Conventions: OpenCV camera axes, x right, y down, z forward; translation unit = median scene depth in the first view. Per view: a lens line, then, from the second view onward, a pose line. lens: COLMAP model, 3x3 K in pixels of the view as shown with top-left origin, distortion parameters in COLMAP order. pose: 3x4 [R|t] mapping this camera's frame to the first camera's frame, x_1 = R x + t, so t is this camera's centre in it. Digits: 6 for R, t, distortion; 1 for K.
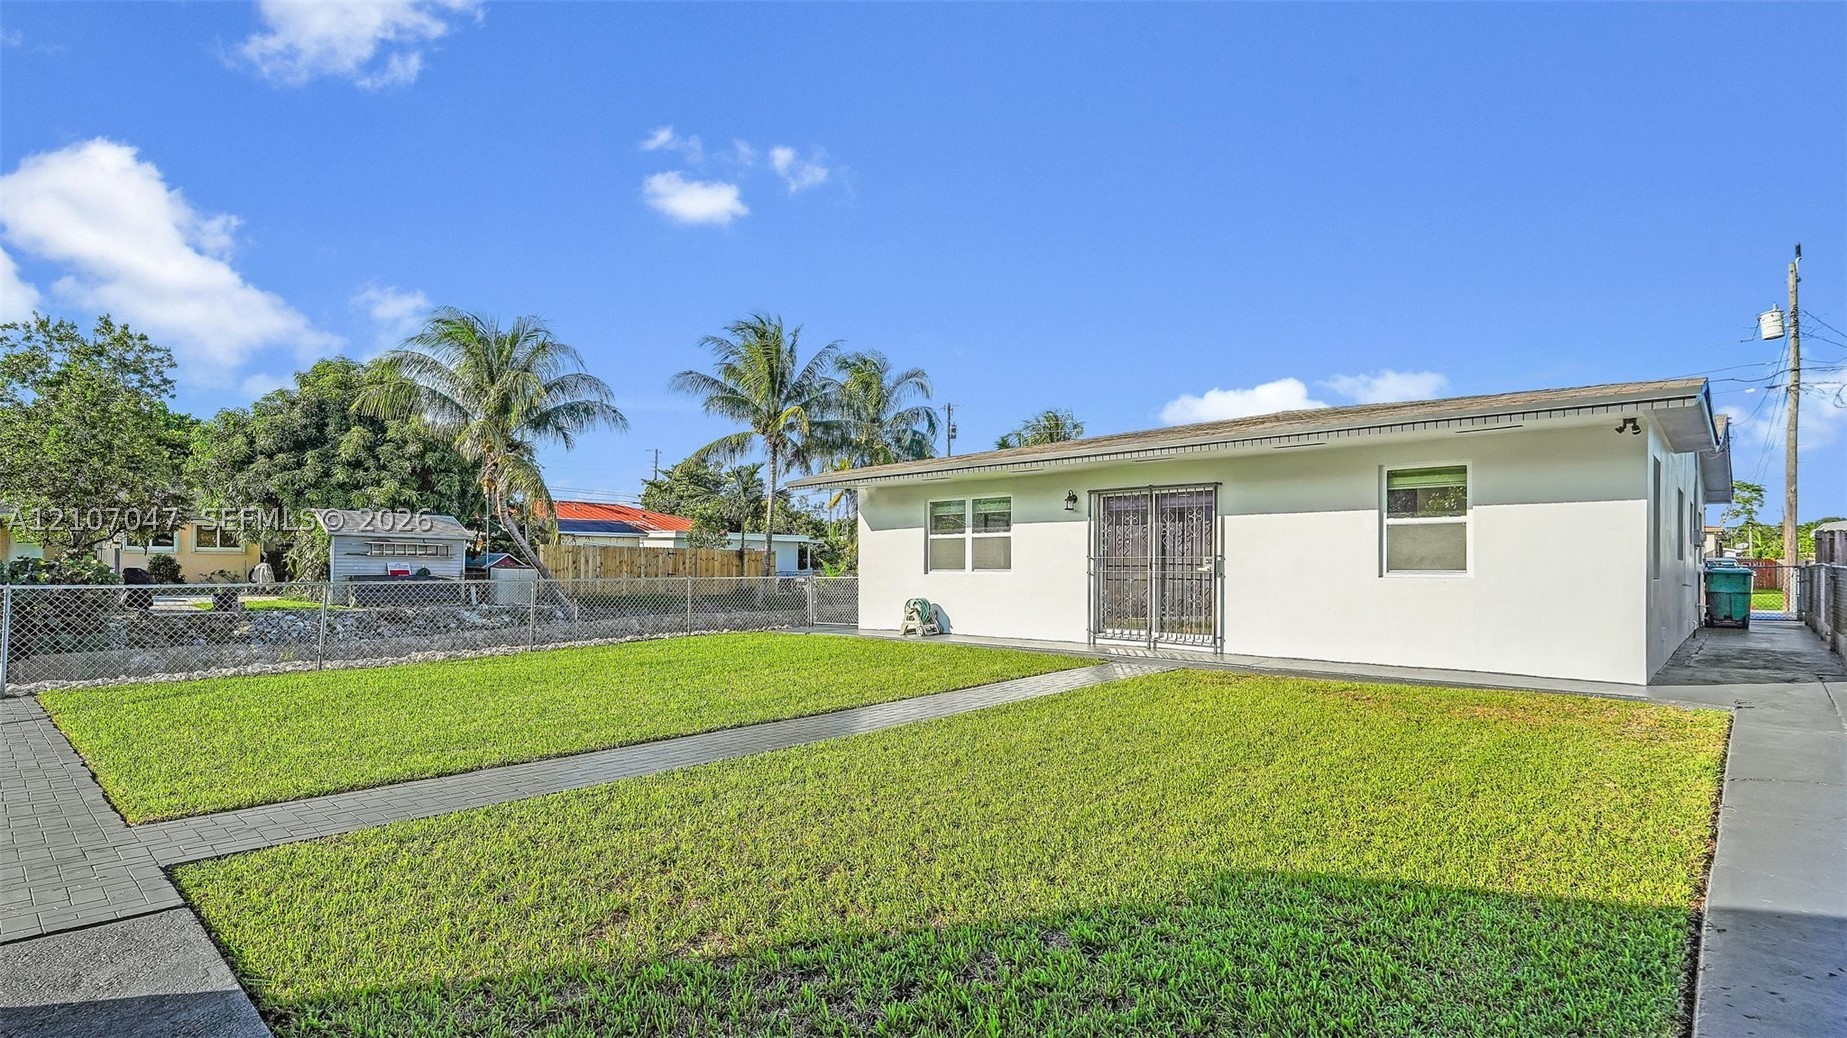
lens RADIAL K [[878.3, 0, 946.3], [0, 878.3, 541.5], [0, 0, 1]] dist [-0.000017, -0.000044]
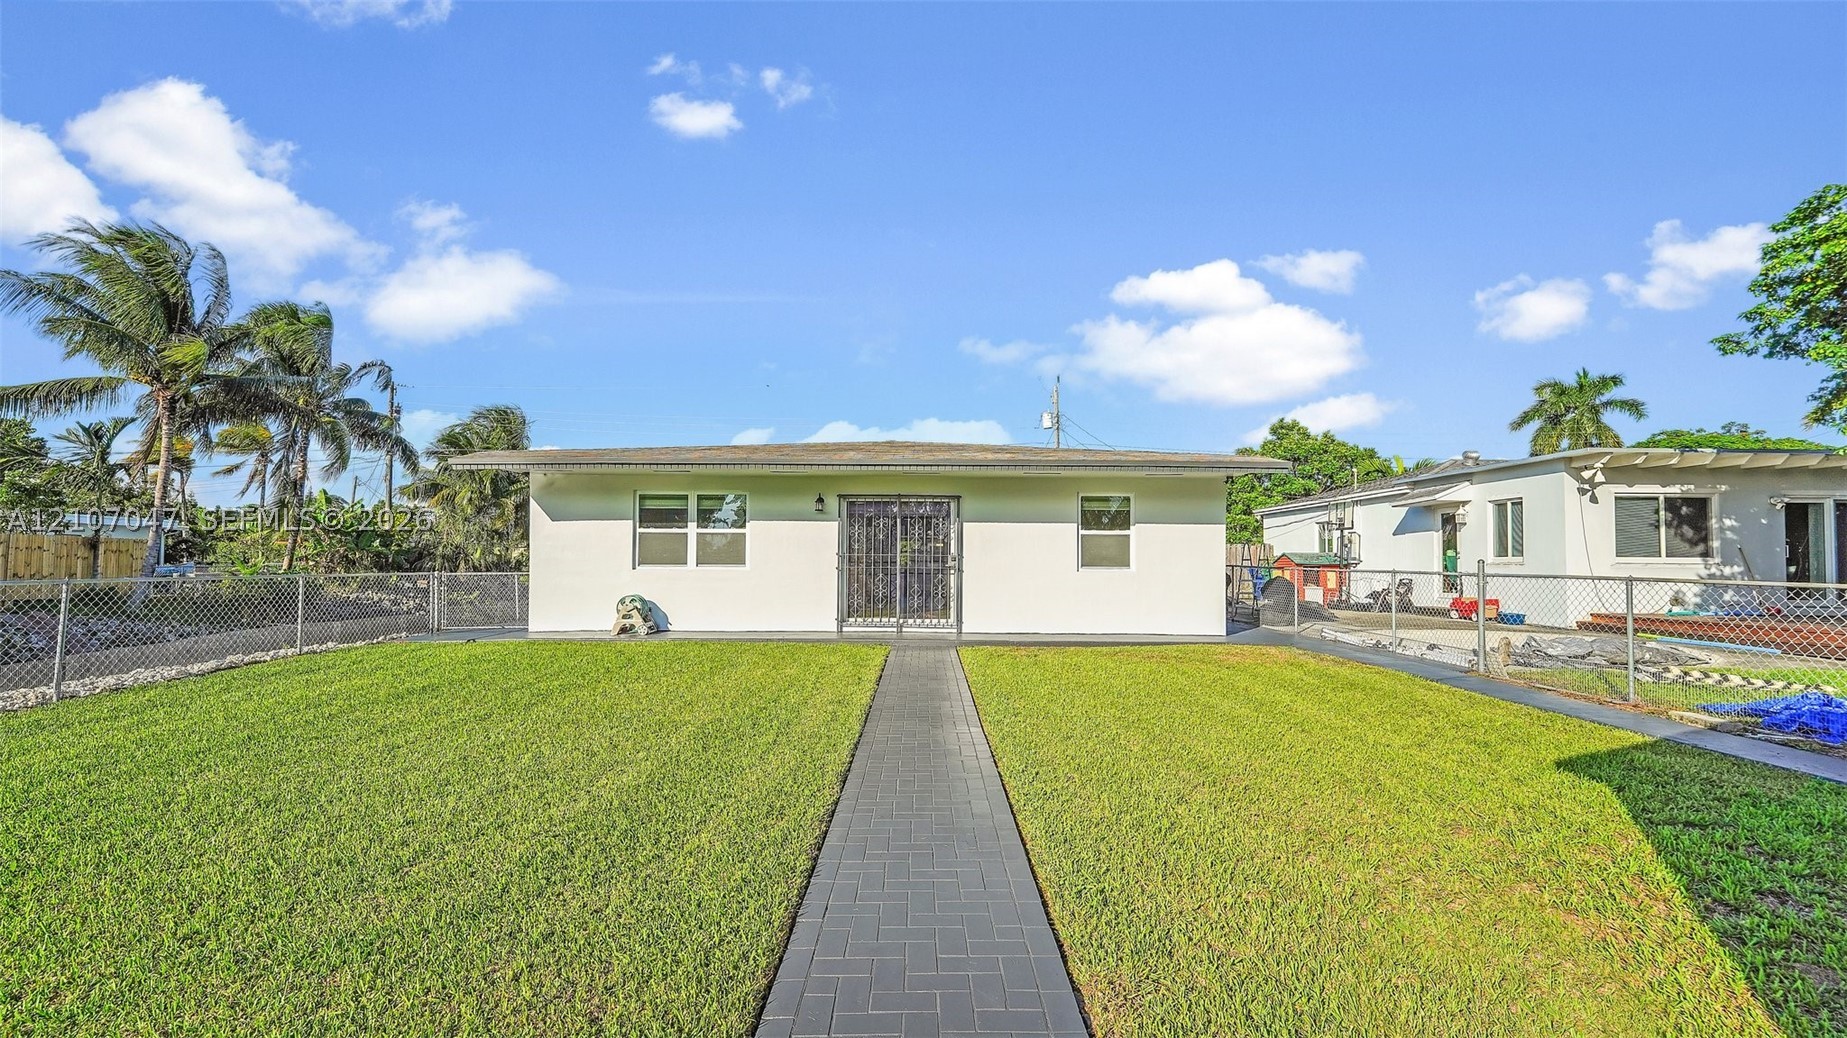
lens RADIAL K [[755.1, 0, 920.7], [0, 755.1, 545.6], [0, 0, 1]] dist [-0.003527, -0.000176]
pose [[0.730137, 0.022690, 0.682924, -0.413808], [-0.024725, 0.999671, -0.006780, 0.010857], [-0.682853, -0.011935, 0.730458, 0.224623]]
